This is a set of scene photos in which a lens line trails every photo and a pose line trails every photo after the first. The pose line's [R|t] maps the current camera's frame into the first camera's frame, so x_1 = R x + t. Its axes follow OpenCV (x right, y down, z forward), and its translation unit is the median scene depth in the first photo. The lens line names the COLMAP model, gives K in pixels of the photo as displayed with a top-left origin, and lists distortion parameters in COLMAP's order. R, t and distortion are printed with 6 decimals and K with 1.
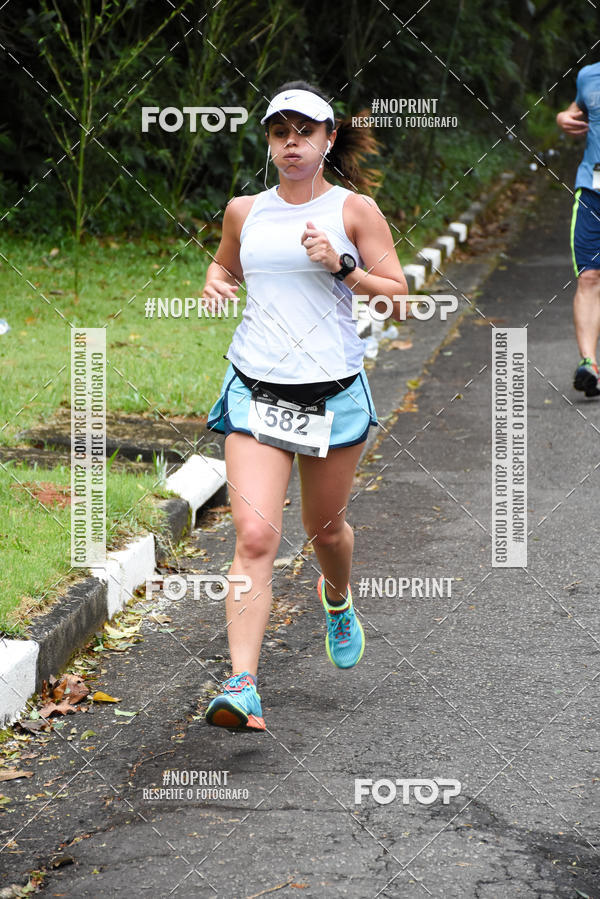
lens RADIAL K [[3551.0, 0, 300.0], [0, 3551.0, 449.5], [0, 0, 1]] dist [1.571368, 3.589144]
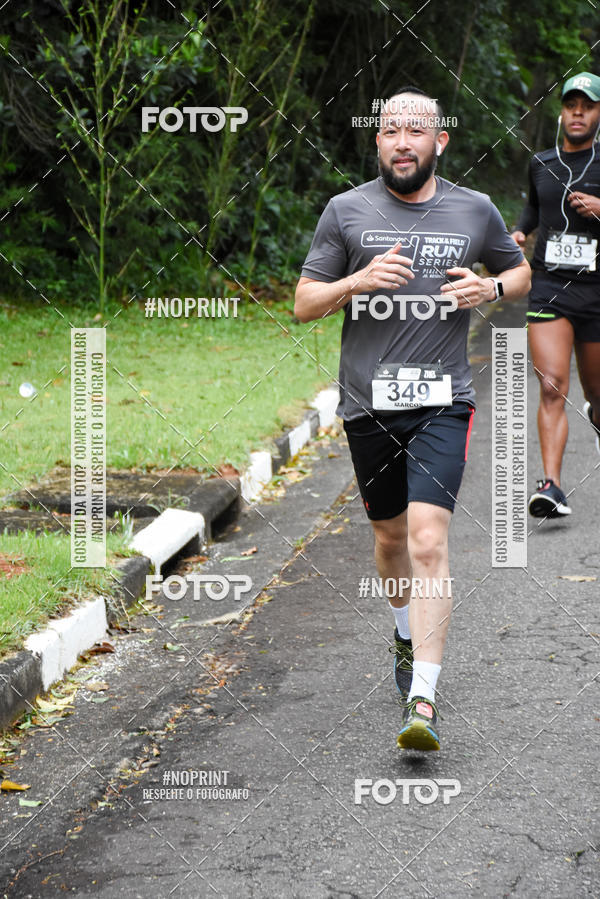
lens RADIAL K [[2781.1, 0, 315.2], [0, 2781.1, 454.5], [0, 0, 1]] dist [1.000273, 1.538492]
pose [[0.998290, -0.047405, -0.034217, 0.043668], [0.047495, 0.998870, 0.001829, -0.014129], [0.034092, -0.003451, 0.999413, 0.160372]]
